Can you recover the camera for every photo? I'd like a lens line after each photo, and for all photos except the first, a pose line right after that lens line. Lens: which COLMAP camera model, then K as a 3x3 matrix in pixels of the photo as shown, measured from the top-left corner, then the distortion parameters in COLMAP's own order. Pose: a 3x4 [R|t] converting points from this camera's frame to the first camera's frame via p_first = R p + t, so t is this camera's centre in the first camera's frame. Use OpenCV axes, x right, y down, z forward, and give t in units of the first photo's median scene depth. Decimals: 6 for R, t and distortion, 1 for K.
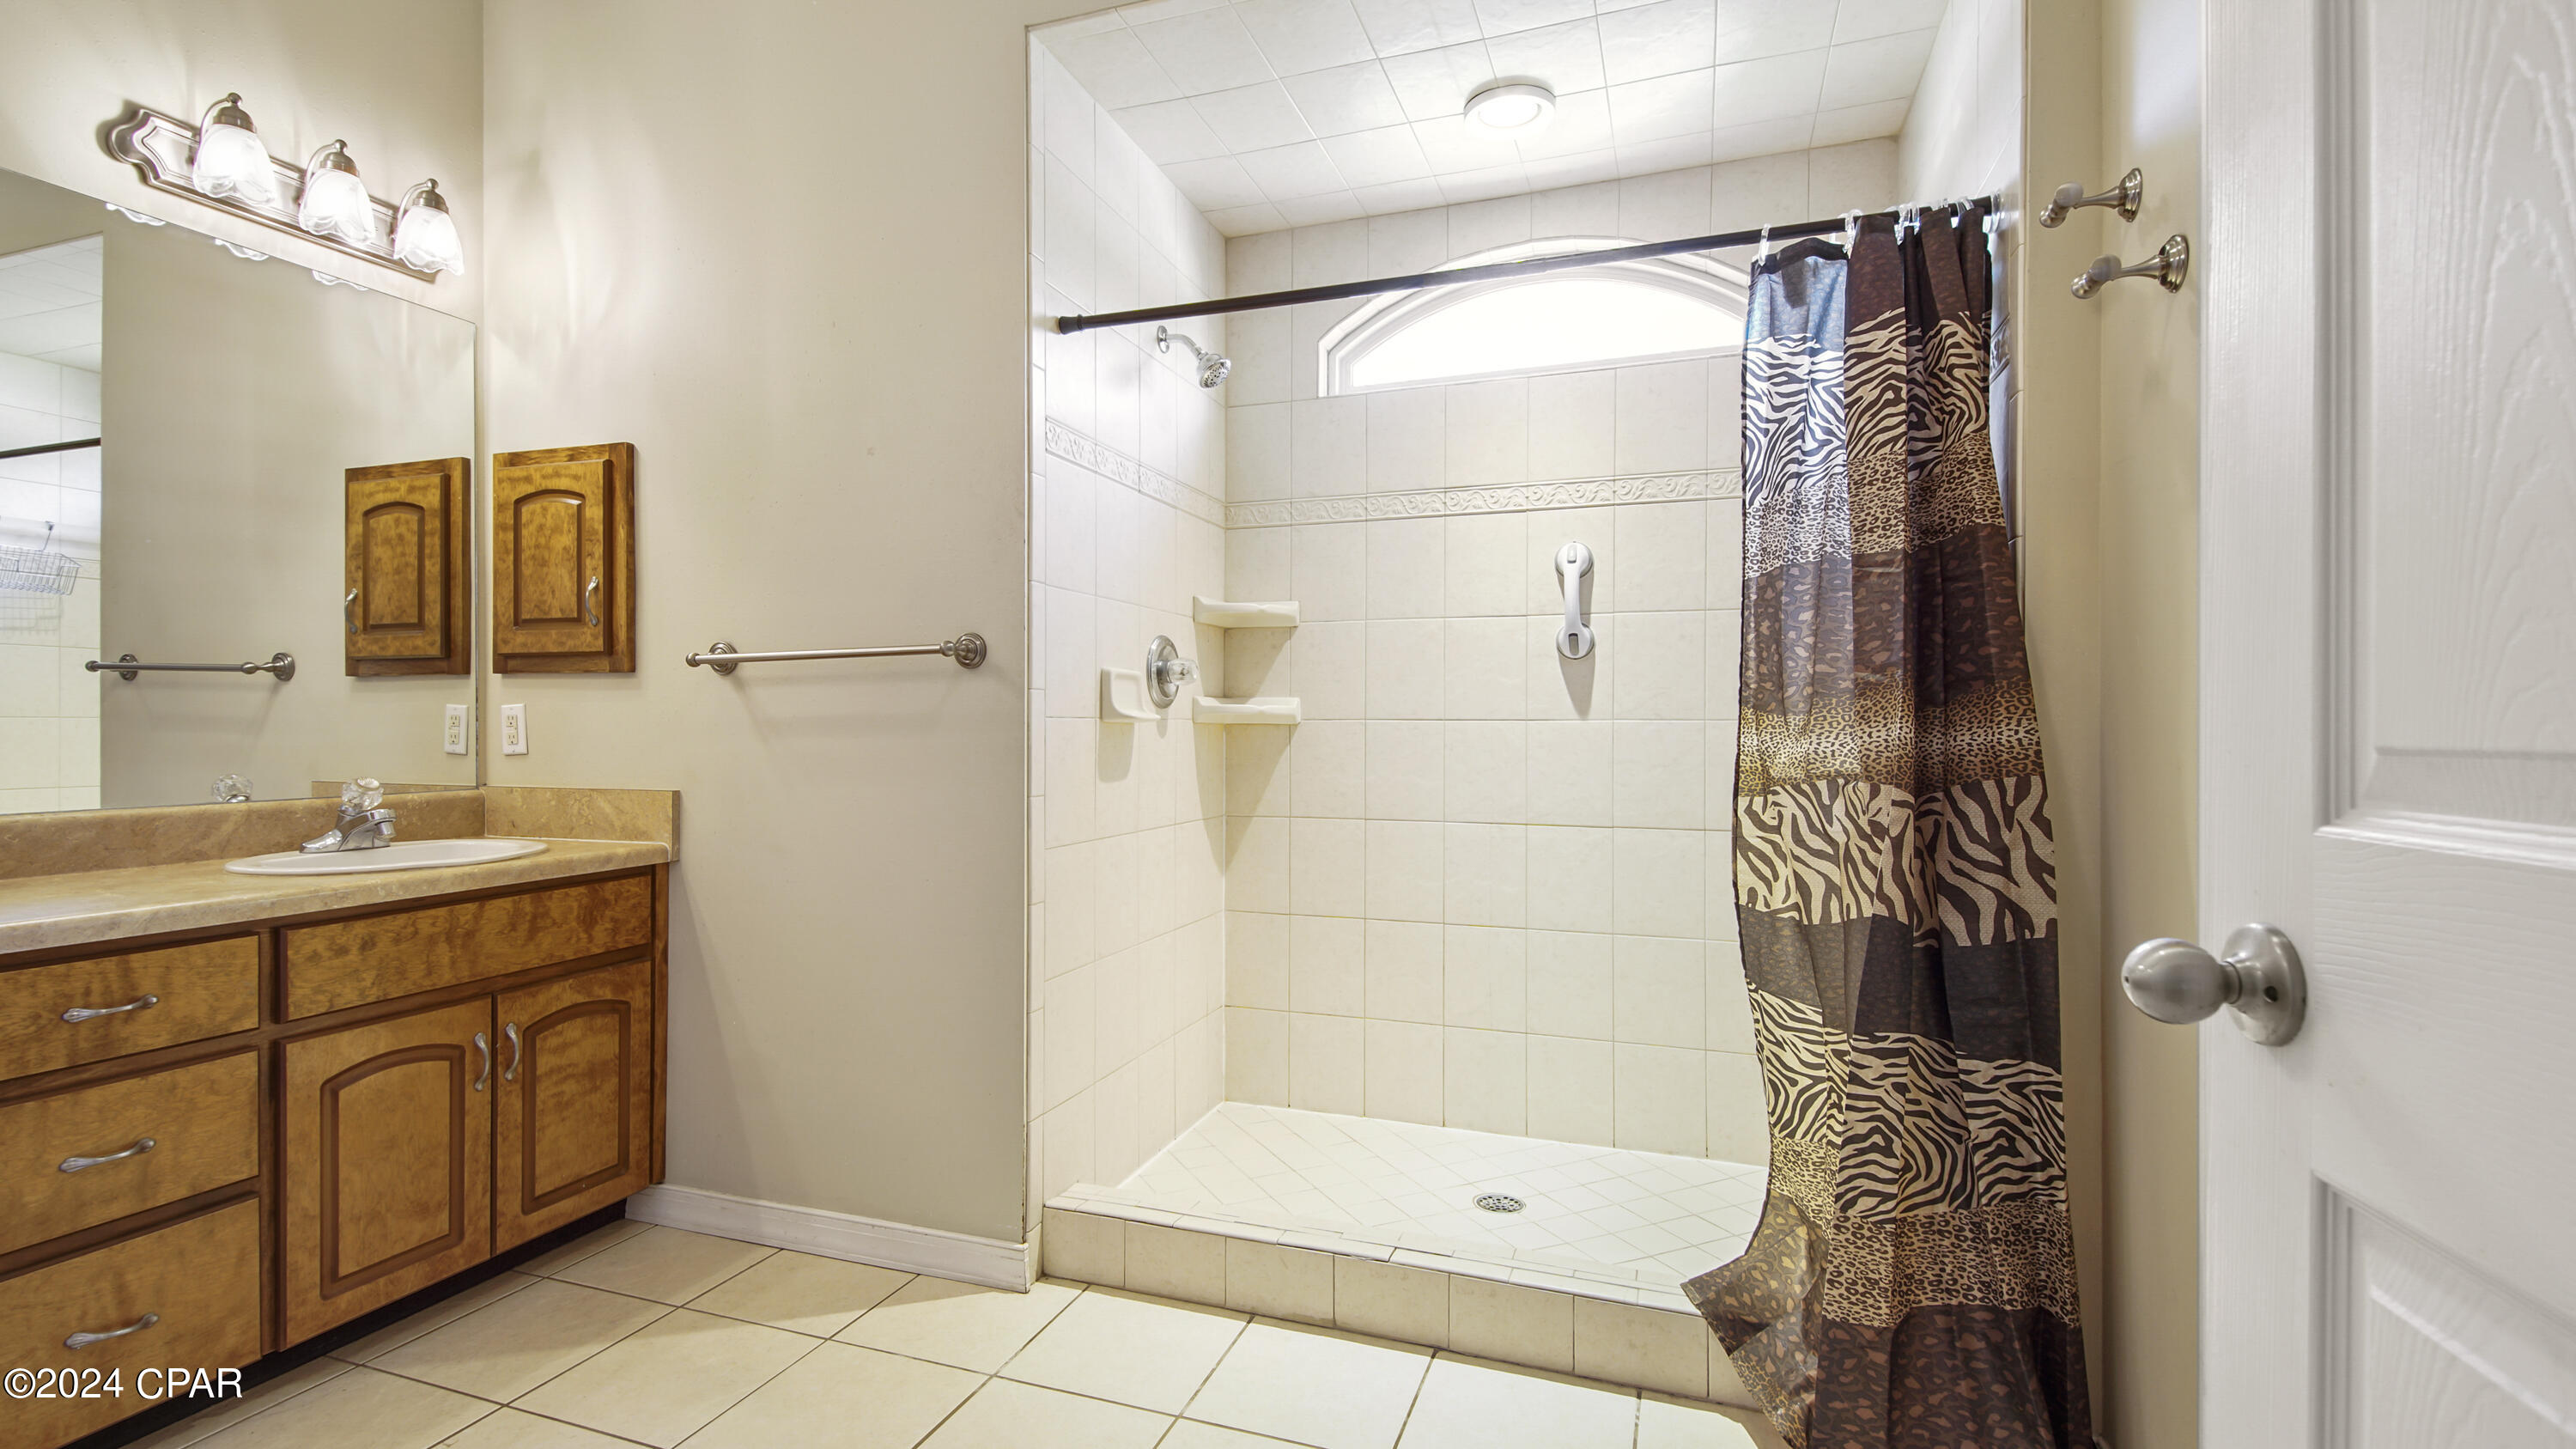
lens RADIAL K [[1151.4, 0, 1288.0], [0, 1151.4, 724.5], [0, 0, 1]] dist [0.037370, -0.000110]
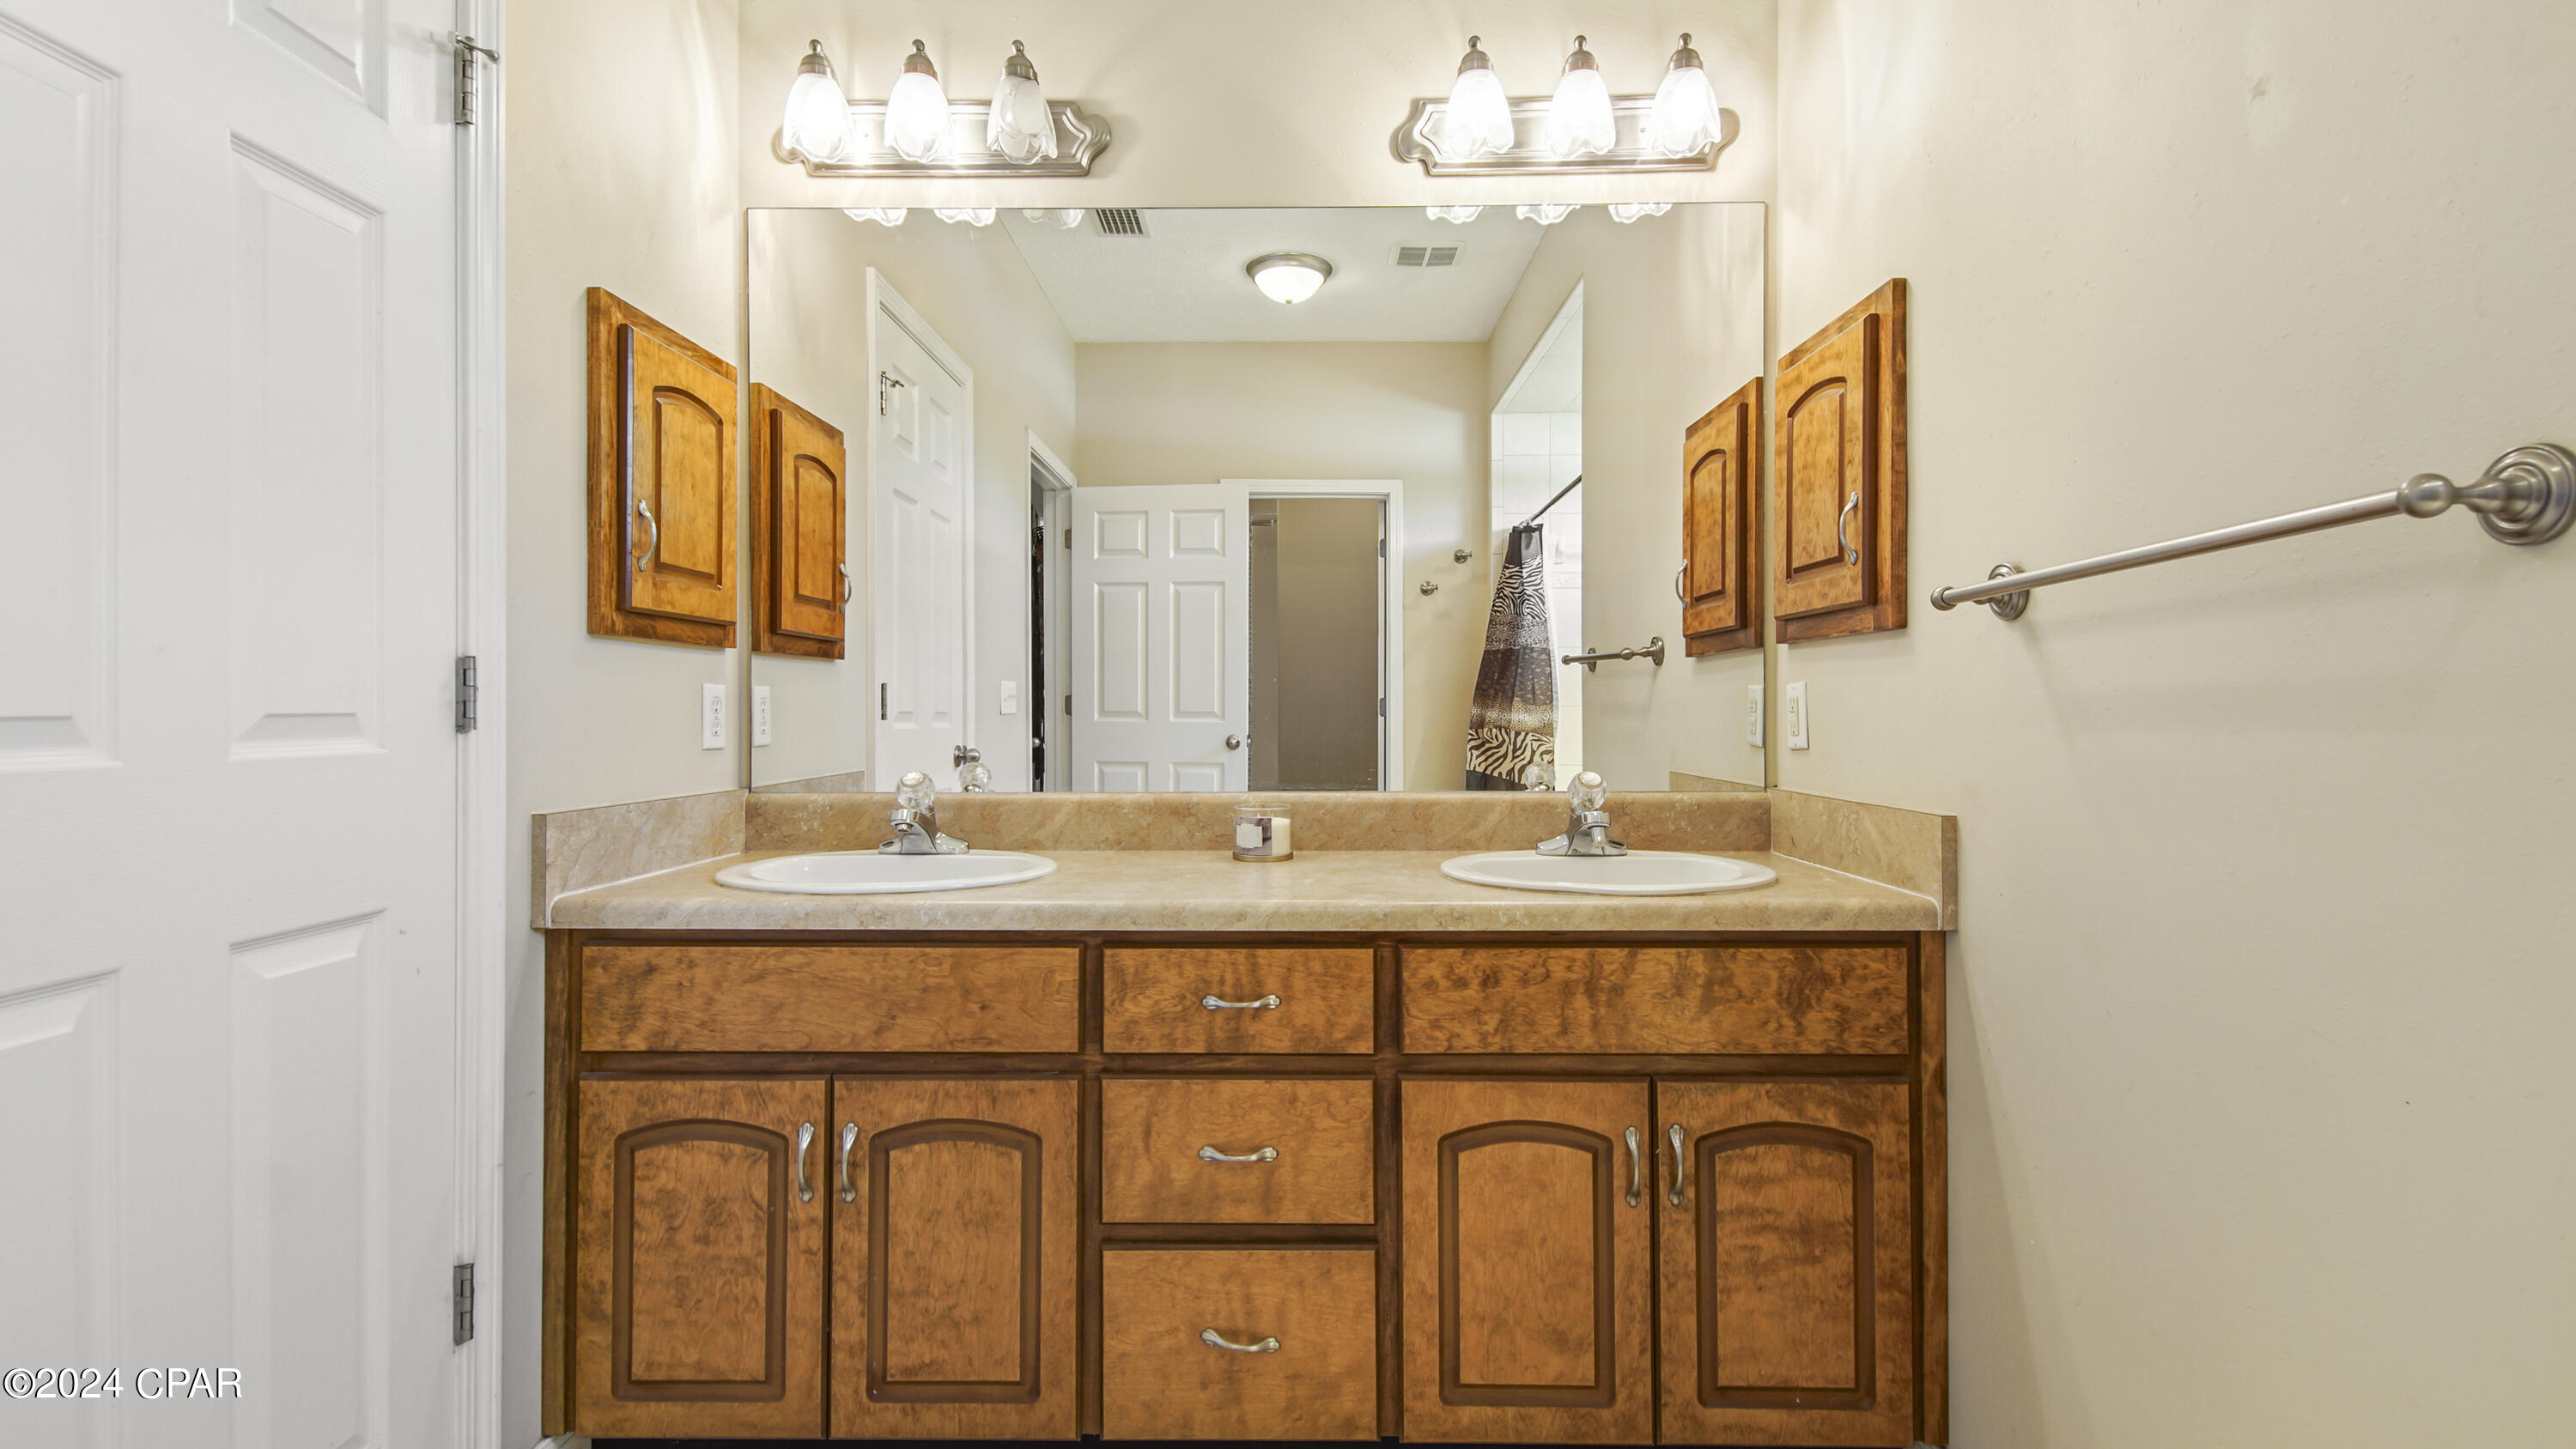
lens RADIAL K [[1175.5, 0, 1279.5], [0, 1175.5, 702.6], [0, 0, 1]] dist [0.024441, -0.000331]
pose [[0.309354, -0.009924, -0.950895, -0.052609], [0.001561, 0.999949, -0.009928, 0.003453], [0.950946, 0.001587, 0.309354, 0.603085]]
